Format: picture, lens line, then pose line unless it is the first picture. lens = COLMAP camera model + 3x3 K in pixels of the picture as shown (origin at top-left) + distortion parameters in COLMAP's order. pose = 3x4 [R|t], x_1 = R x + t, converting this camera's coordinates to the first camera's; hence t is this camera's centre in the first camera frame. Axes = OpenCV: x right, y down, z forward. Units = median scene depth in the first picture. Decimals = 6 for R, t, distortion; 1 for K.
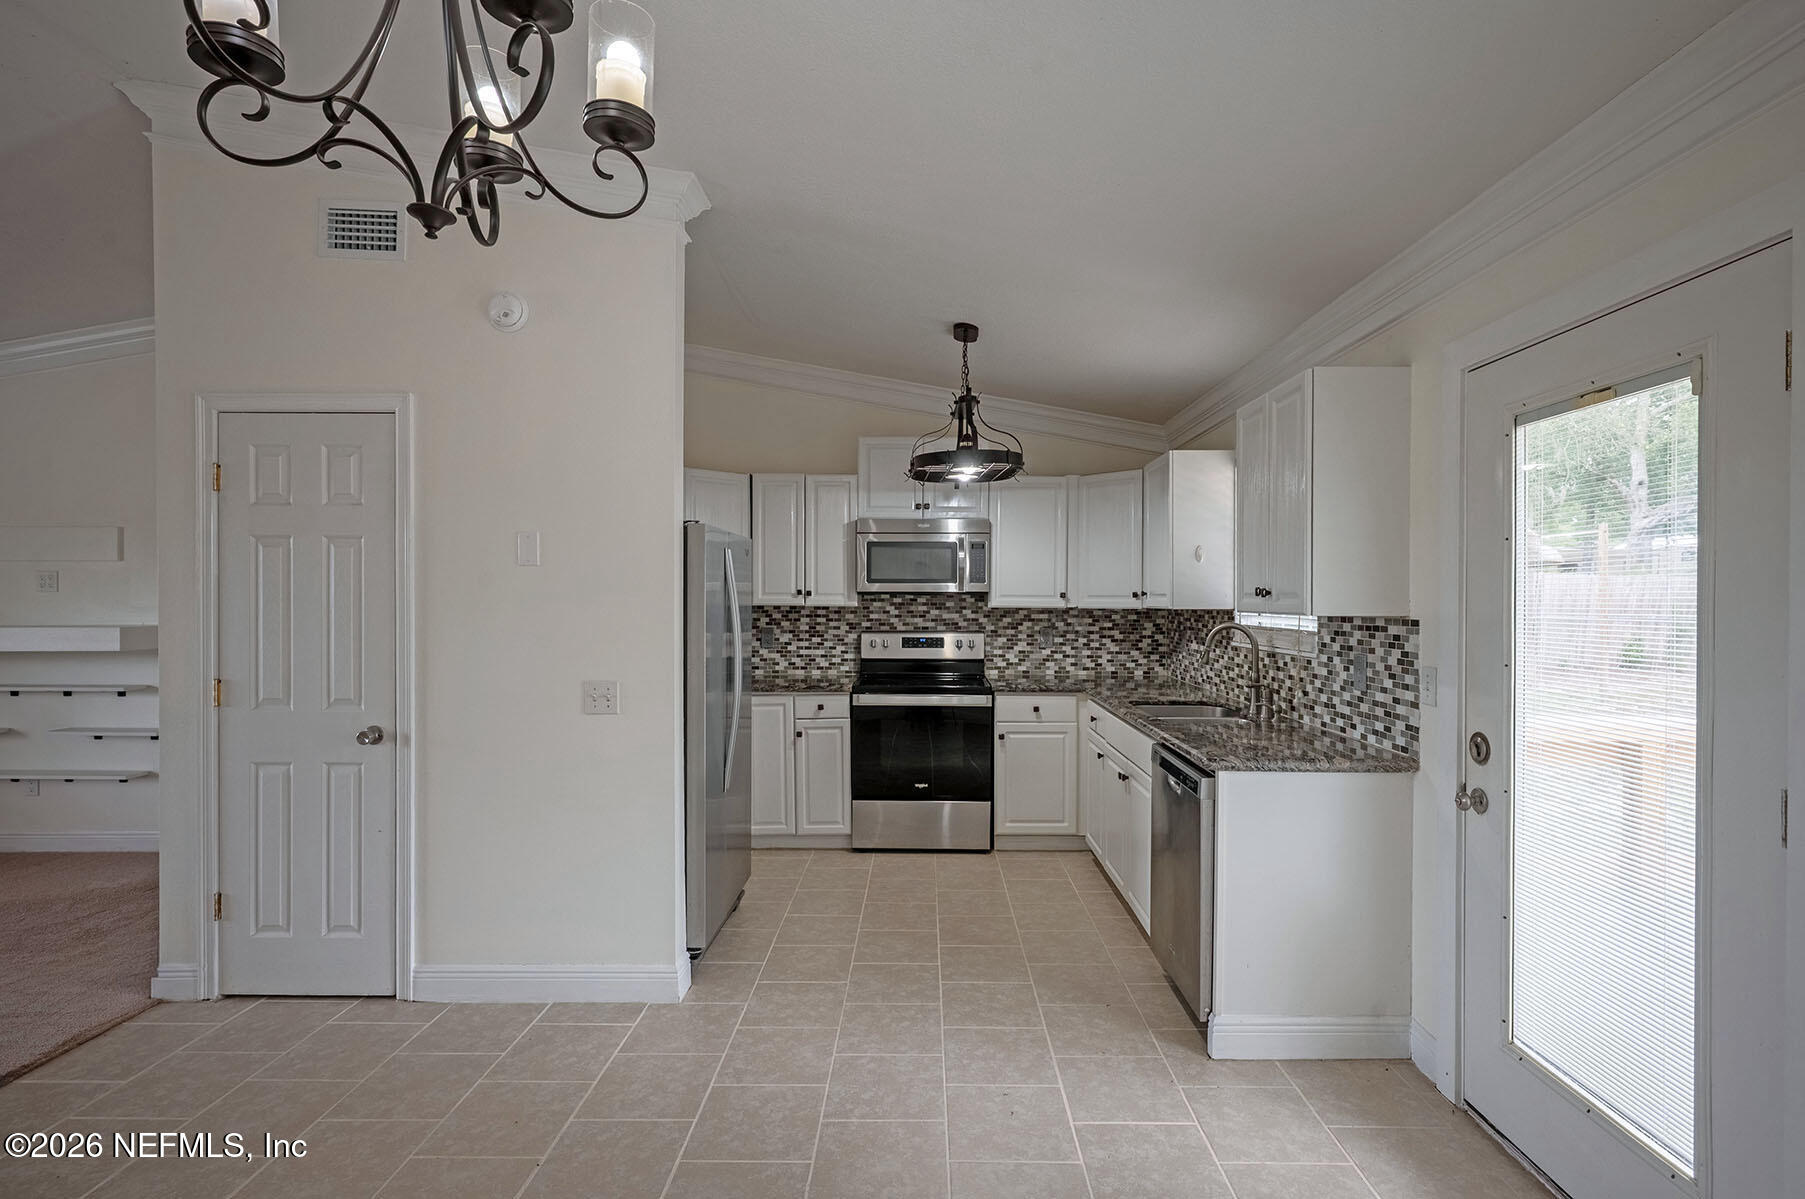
lens RADIAL K [[865.2, 0, 916.0], [0, 865.2, 603.5], [0, 0, 1]] dist [0.000148, 0.000346]
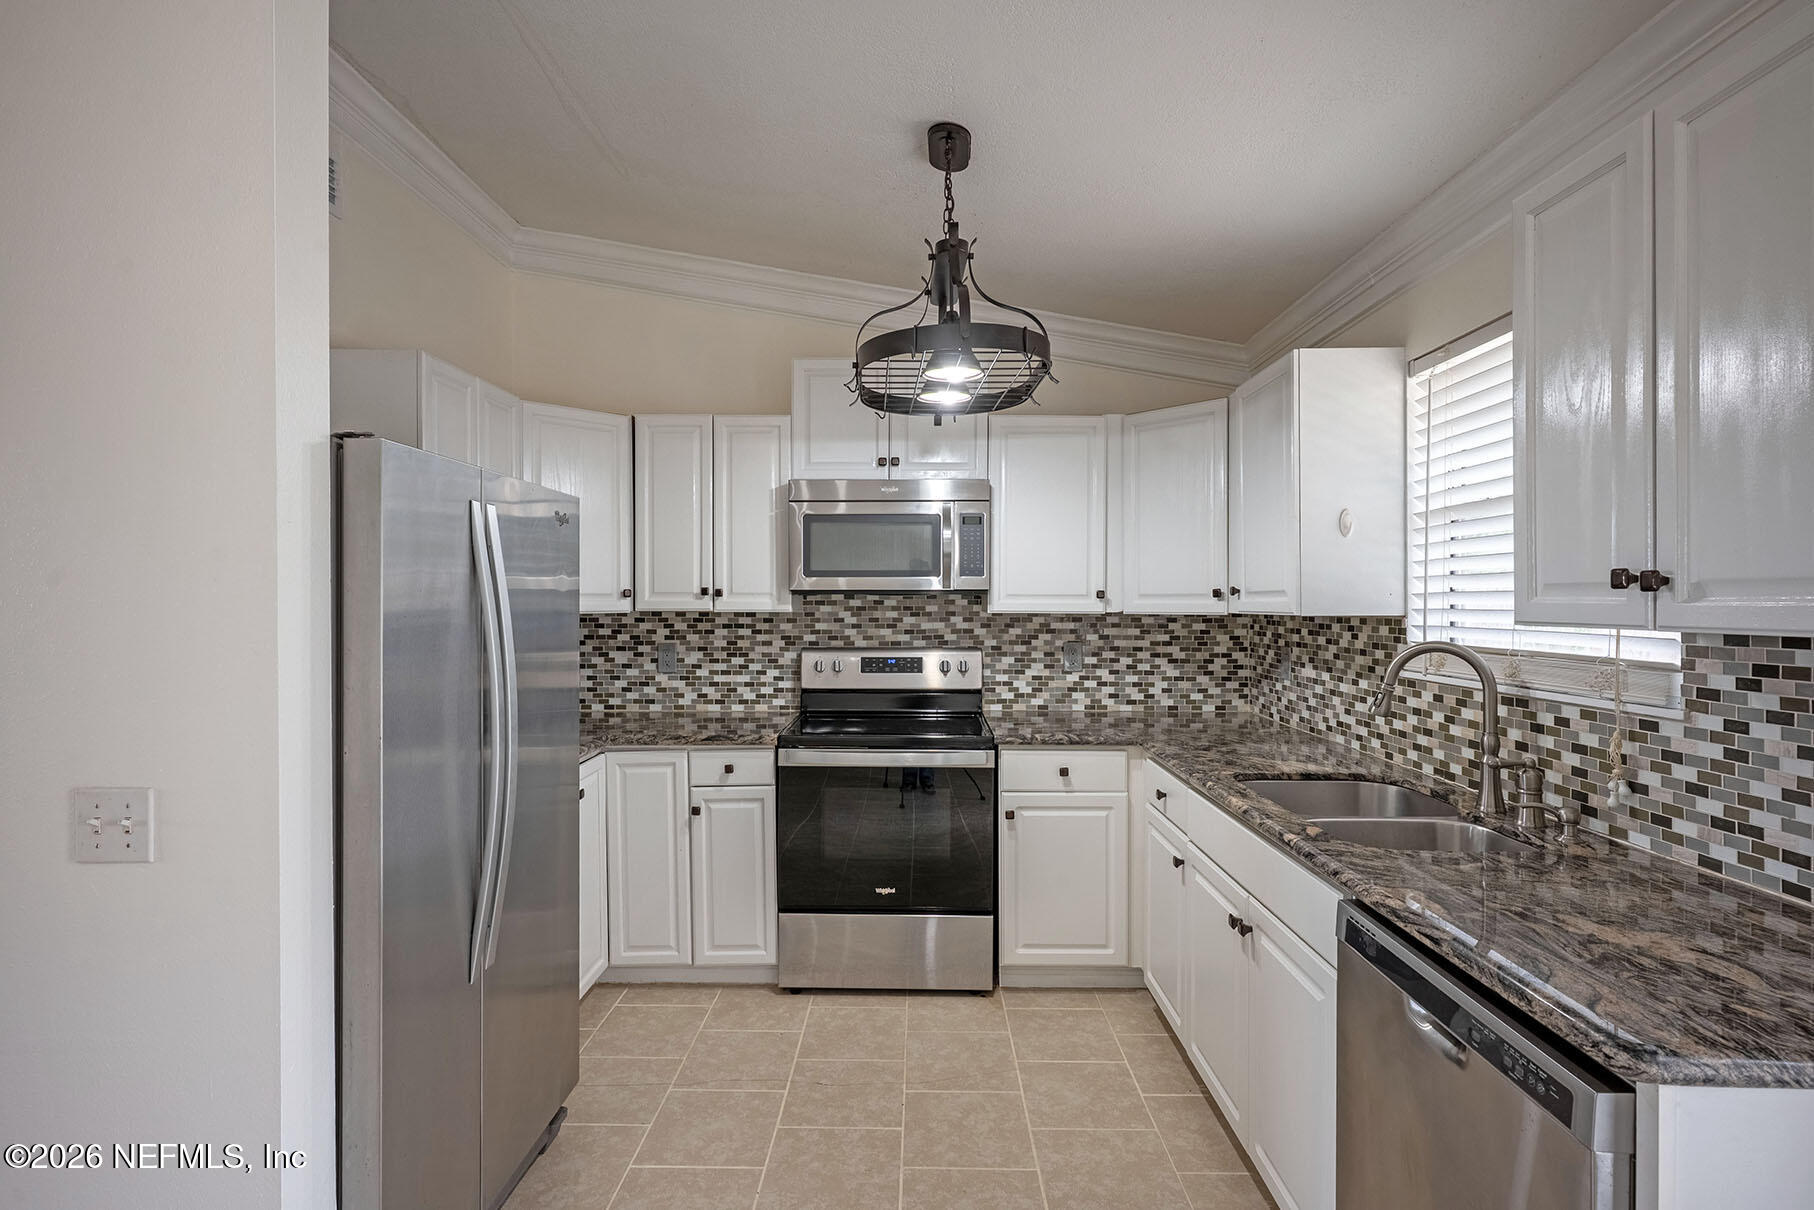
lens RADIAL K [[862.1, 0, 907.0], [0, 862.1, 605.0], [0, 0, 1]] dist [0.000120, 0.001616]
pose [[0.999981, -0.003276, -0.005305, 0.024626], [0.003263, 0.999992, -0.002408, -0.000382], [0.005313, 0.002391, 0.999983, 0.334982]]
